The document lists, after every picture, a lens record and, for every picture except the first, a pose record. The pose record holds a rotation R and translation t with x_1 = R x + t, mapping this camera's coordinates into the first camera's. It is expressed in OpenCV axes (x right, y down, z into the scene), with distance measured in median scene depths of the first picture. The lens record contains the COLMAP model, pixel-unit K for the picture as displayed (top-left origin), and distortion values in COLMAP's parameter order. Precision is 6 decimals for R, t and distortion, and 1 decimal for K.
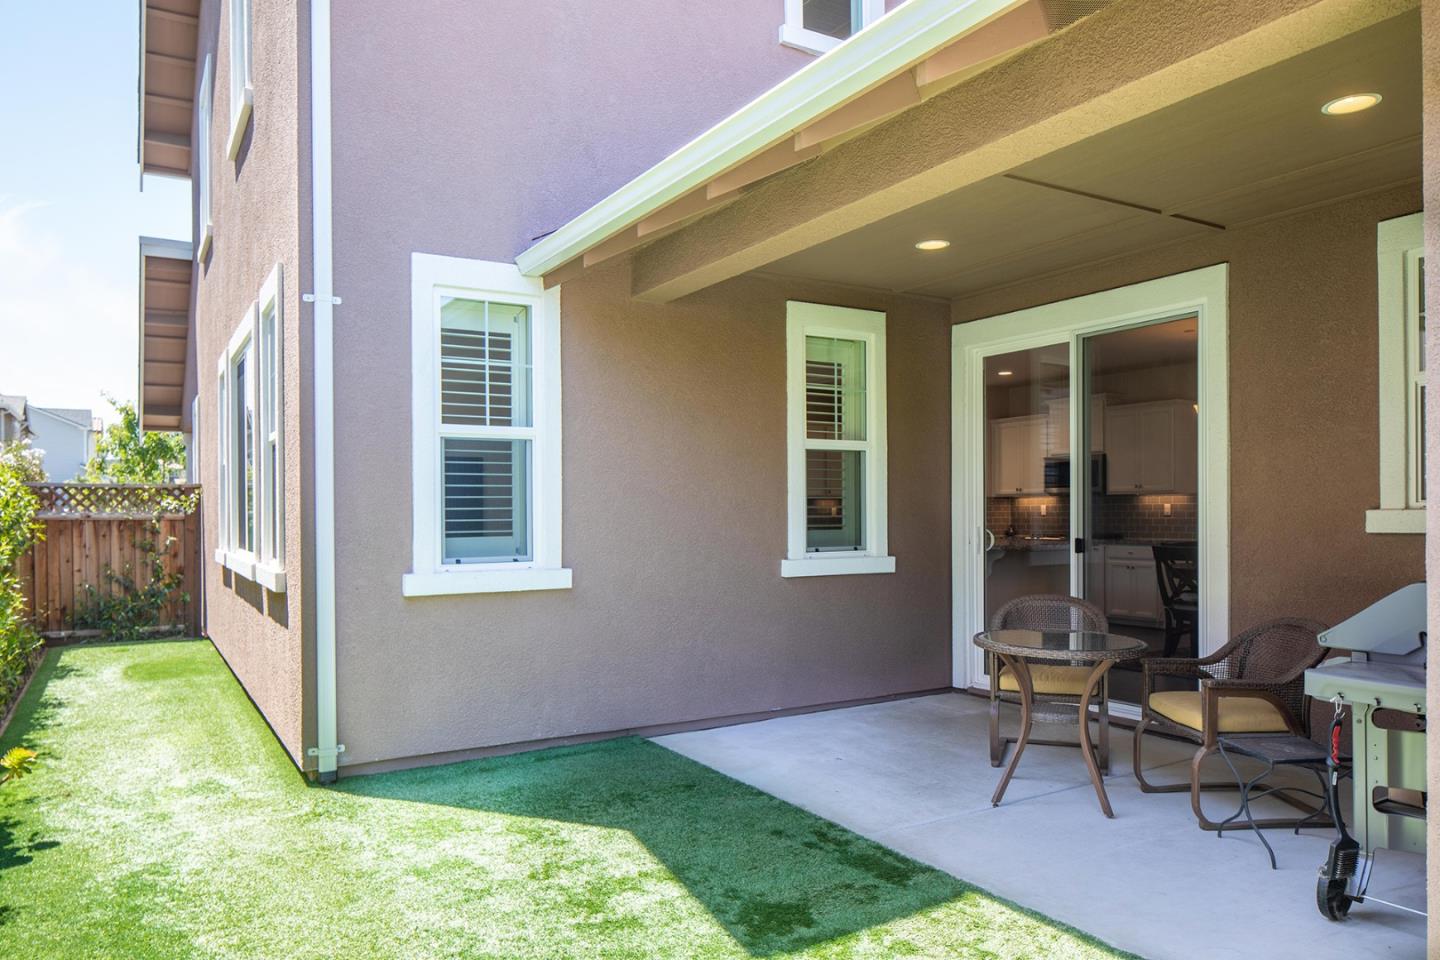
lens RADIAL K [[972.2, 0, 711.3], [0, 972.2, 496.1], [0, 0, 1]] dist [-0.001363, 0.000796]
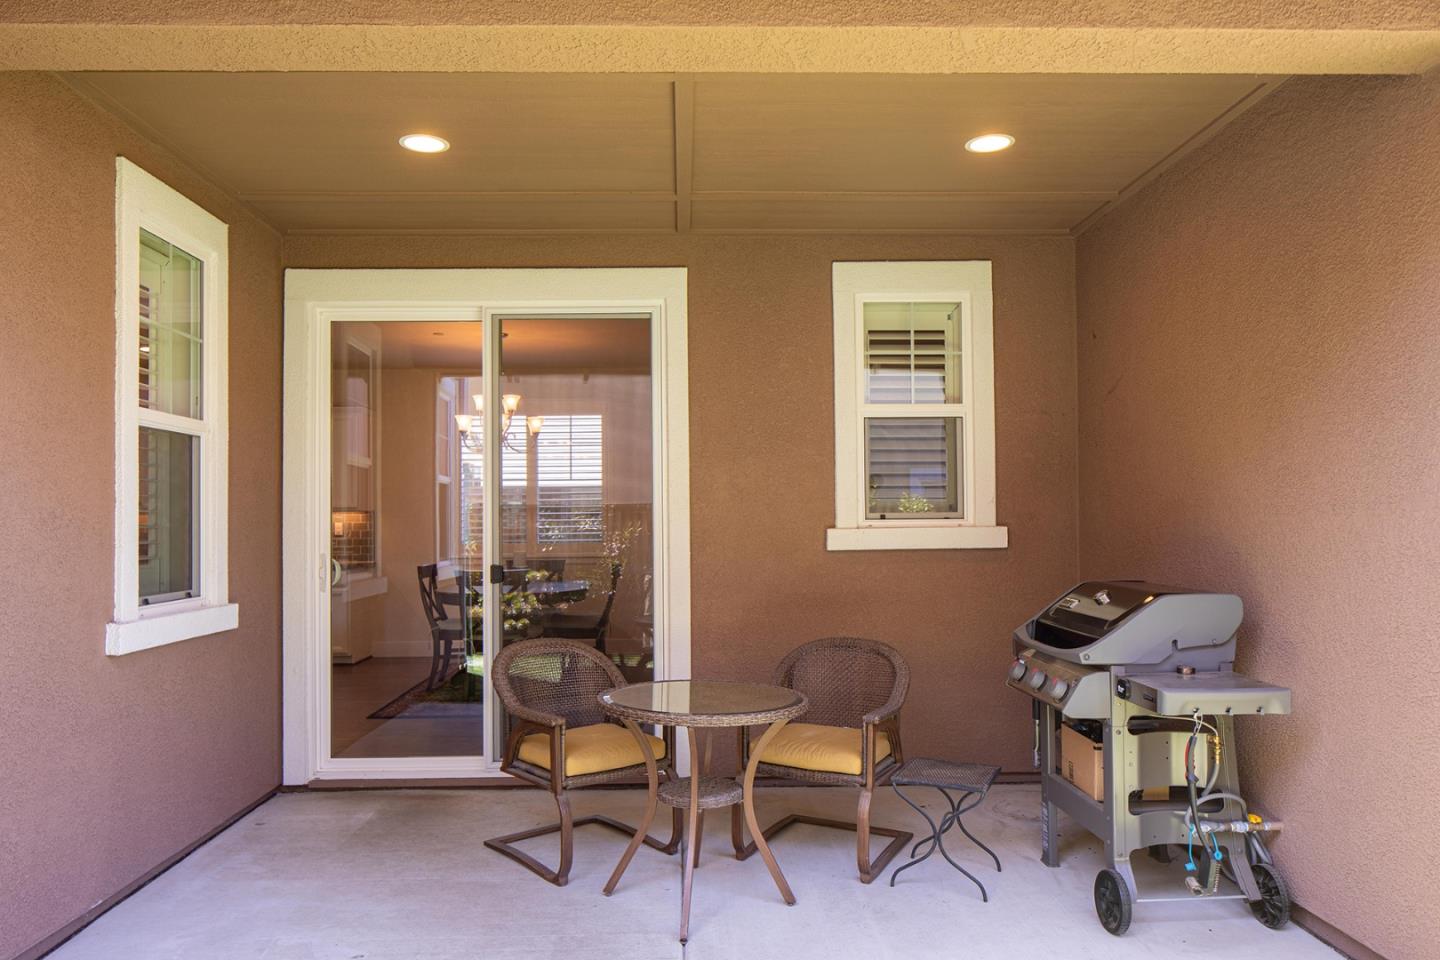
lens RADIAL K [[972.2, 0, 711.3], [0, 972.2, 496.1], [0, 0, 1]] dist [-0.001363, 0.000796]
pose [[0.498079, 0.025013, 0.866771, -0.238773], [-0.009017, 0.999679, -0.023667, 0.003788], [-0.867085, 0.003972, 0.498145, 0.448527]]
